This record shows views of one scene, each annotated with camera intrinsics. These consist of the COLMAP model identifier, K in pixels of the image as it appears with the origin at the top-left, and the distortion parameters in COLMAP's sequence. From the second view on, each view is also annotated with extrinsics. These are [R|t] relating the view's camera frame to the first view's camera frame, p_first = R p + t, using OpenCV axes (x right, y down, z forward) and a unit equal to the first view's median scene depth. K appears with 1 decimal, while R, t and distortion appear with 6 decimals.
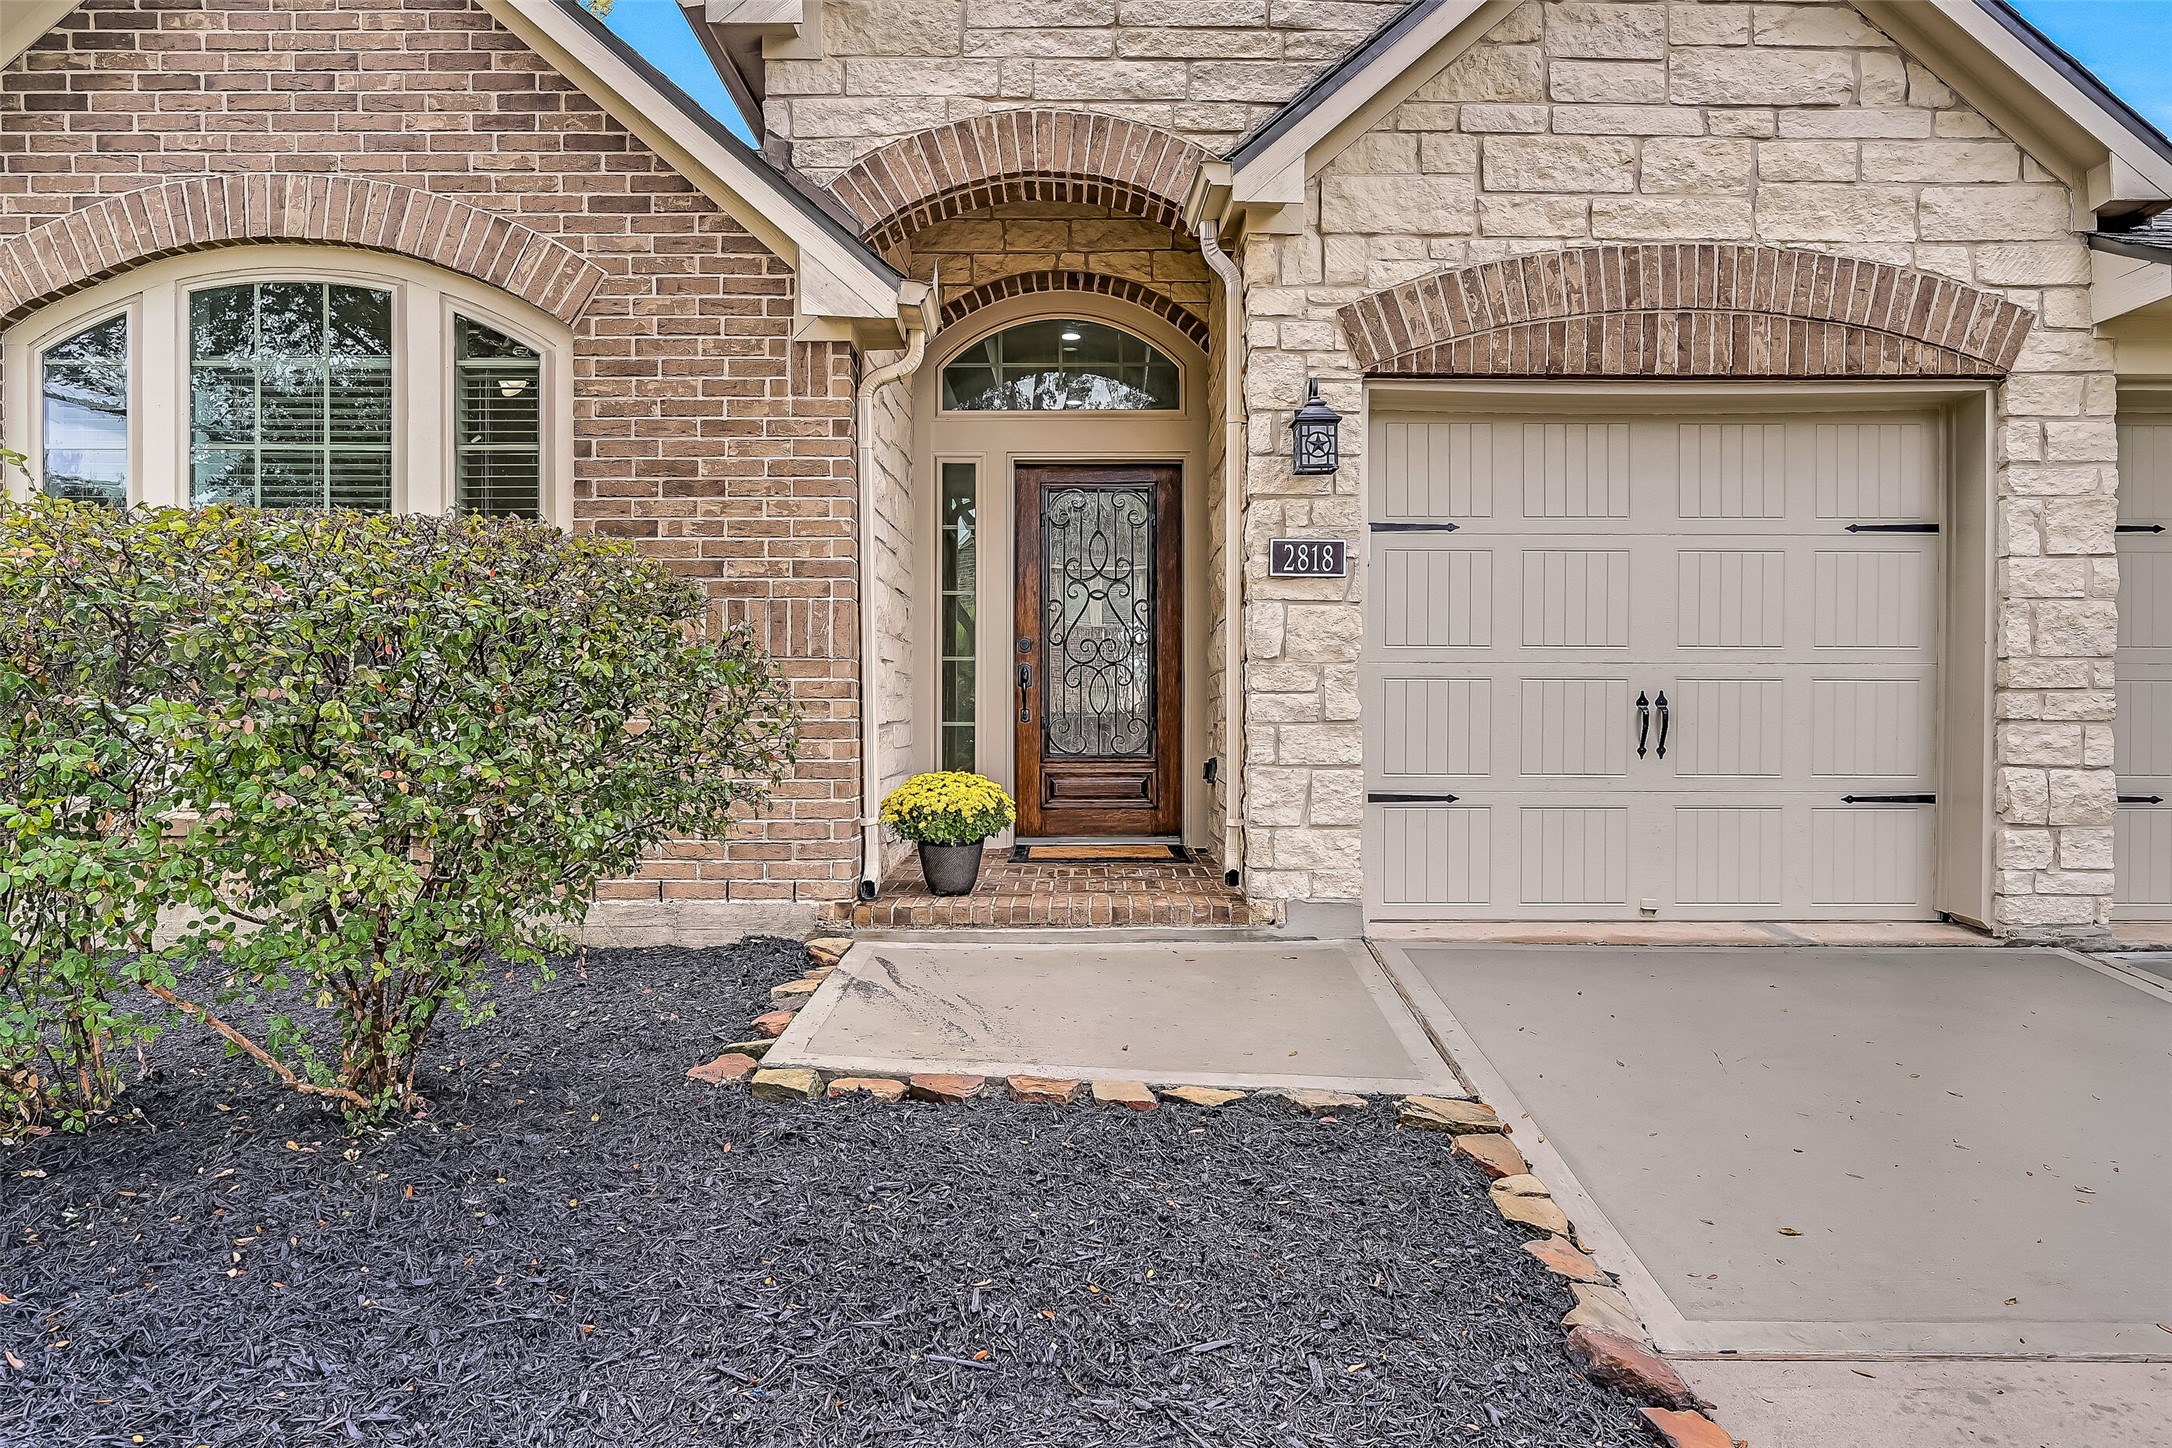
lens RADIAL K [[1247.9, 0, 1070.4], [0, 1247.9, 724.9], [0, 0, 1]] dist [-0.005207, -0.001199]
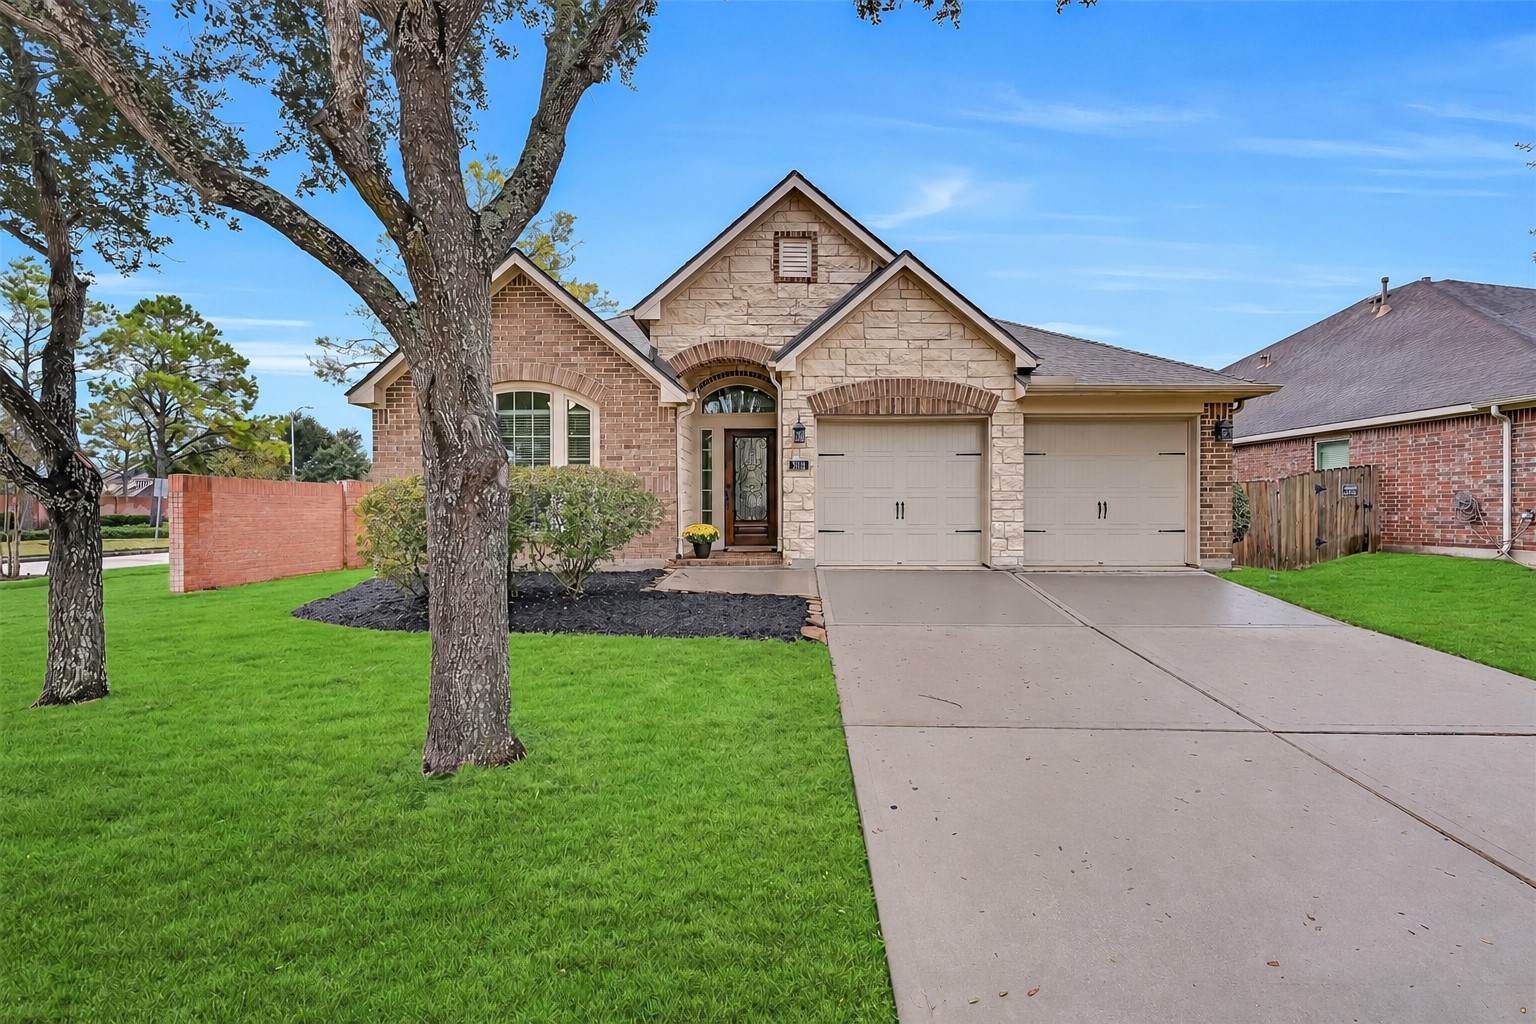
lens RADIAL K [[730.3, 0, 783.7], [0, 730.3, 508.2], [0, 0, 1]] dist [0.022663, -0.001366]
pose [[0.999885, -0.002822, -0.014913, 0.175476], [0.002770, 0.999990, -0.003543, 0.000395], [0.014923, 0.003501, 0.999883, -1.139144]]
